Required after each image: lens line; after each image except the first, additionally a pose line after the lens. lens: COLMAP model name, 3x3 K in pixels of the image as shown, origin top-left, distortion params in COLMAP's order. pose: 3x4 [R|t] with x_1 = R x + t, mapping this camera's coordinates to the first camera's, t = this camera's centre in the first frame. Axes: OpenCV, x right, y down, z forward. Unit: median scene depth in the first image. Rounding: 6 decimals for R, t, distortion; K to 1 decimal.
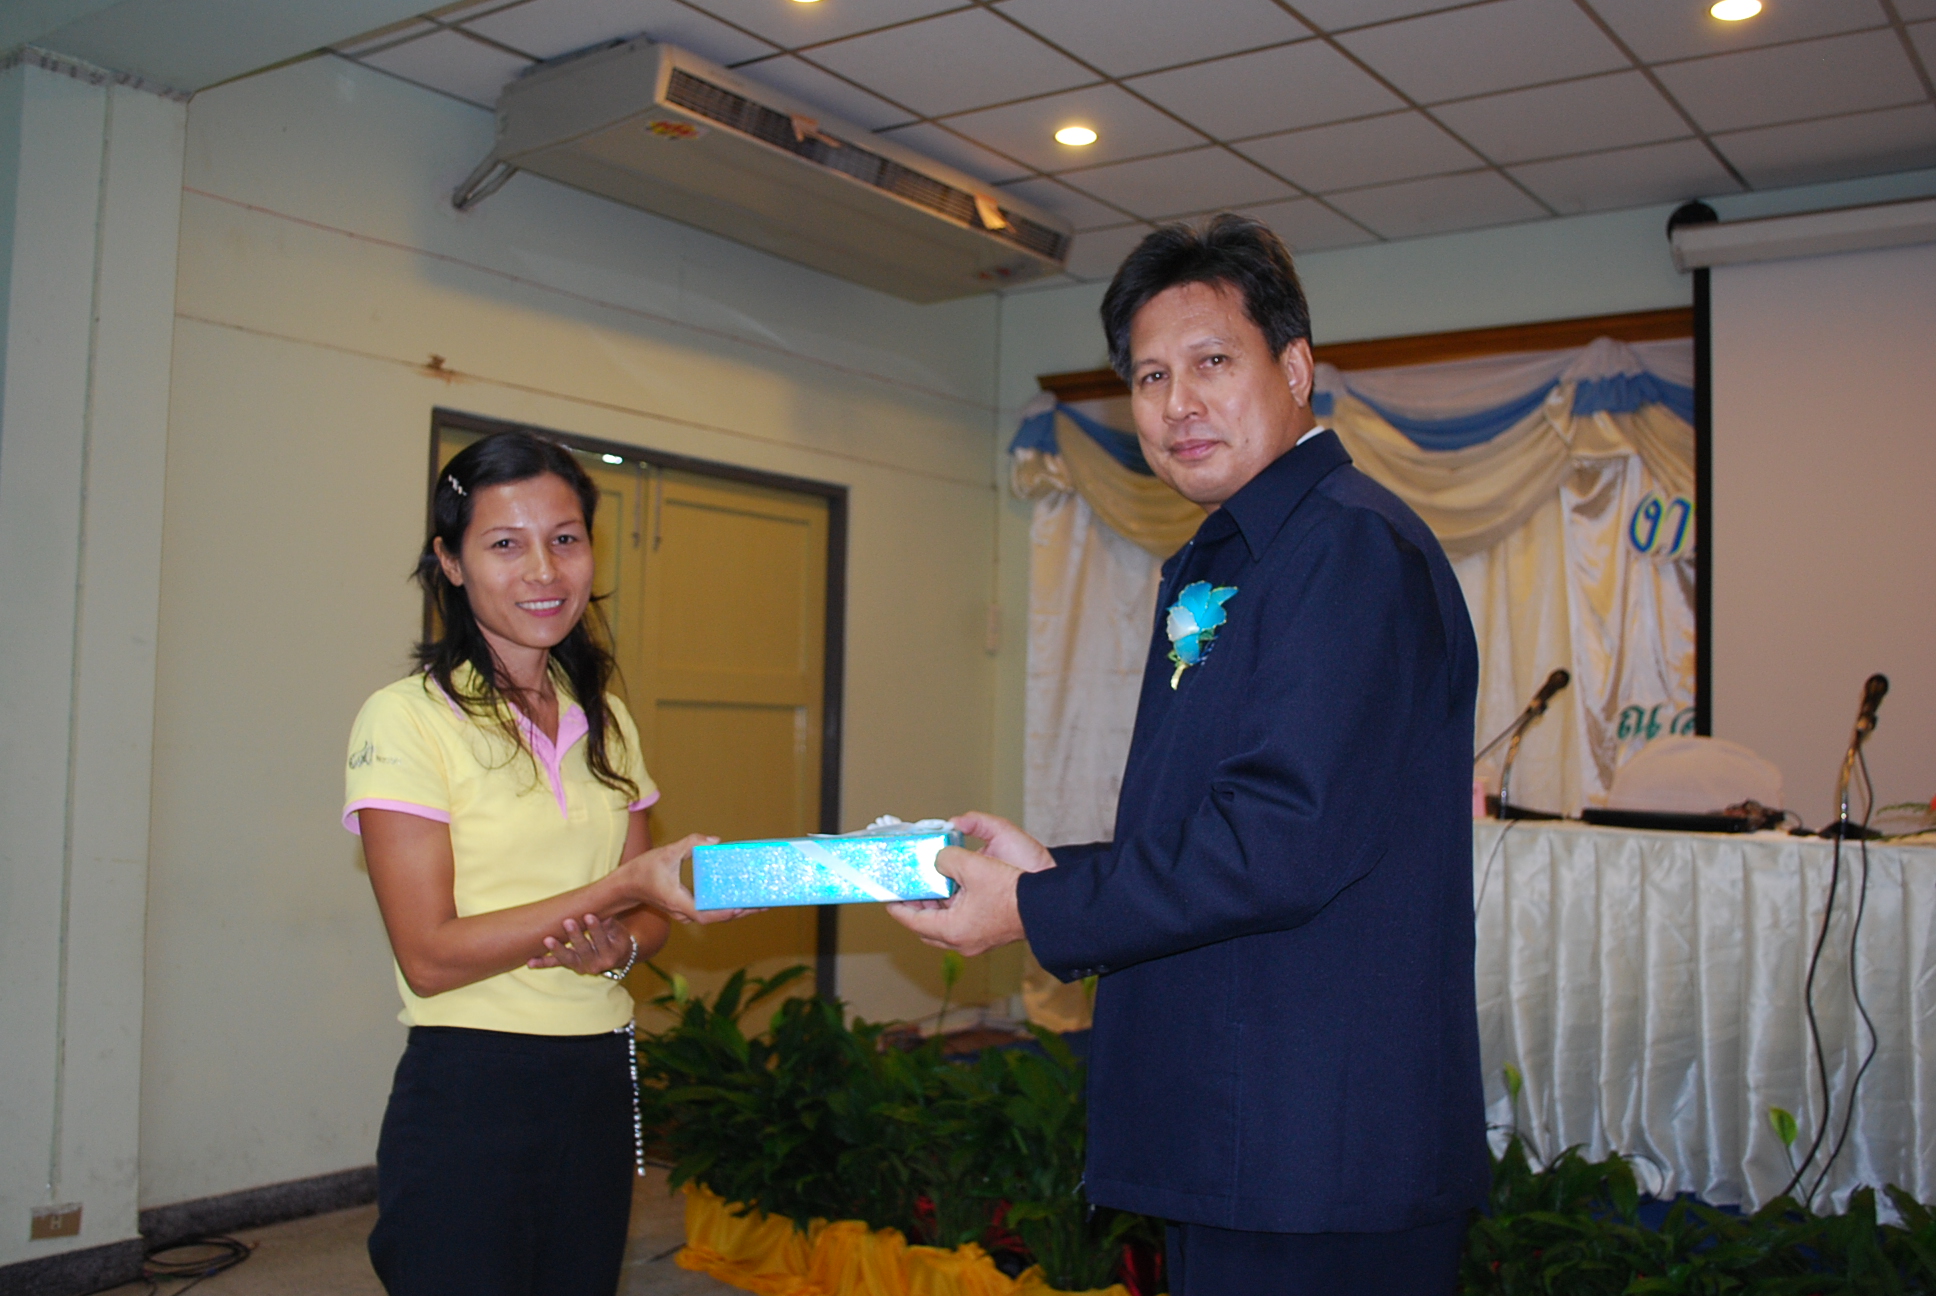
lens RADIAL K [[1870.3, 0, 972.5], [0, 1870.3, 647.0], [0, 0, 1]] dist [-0.067545, 0.000000]
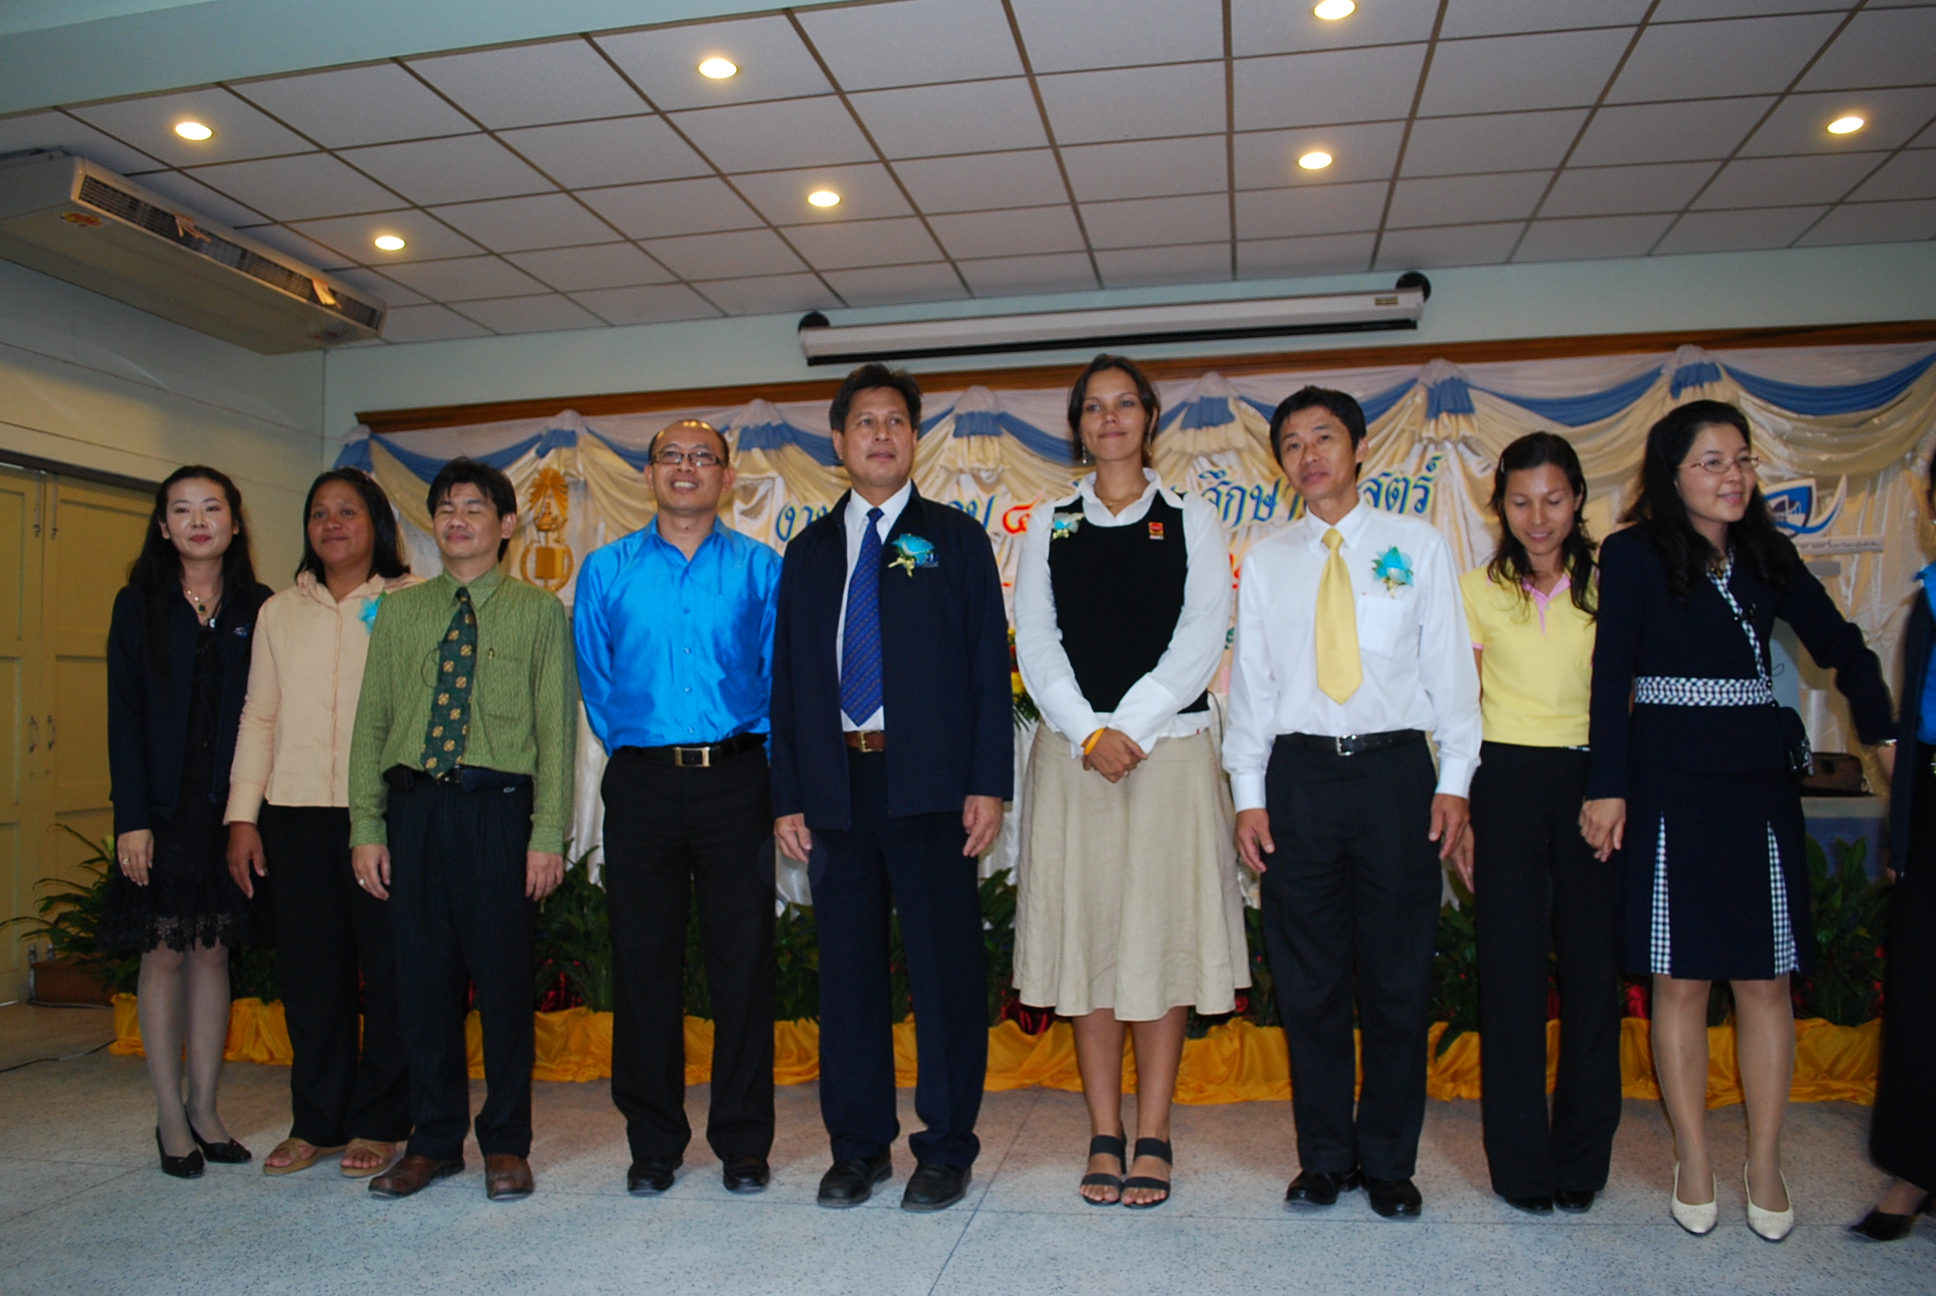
lens RADIAL K [[1516.5, 0, 967.2], [0, 1516.5, 642.5], [0, 0, 1]] dist [-0.084857, 0.013850]
pose [[0.906429, -0.020902, 0.421841, -0.027797], [0.021643, 0.999761, 0.003033, 0.031239], [-0.421804, 0.006381, 0.906665, -0.187515]]
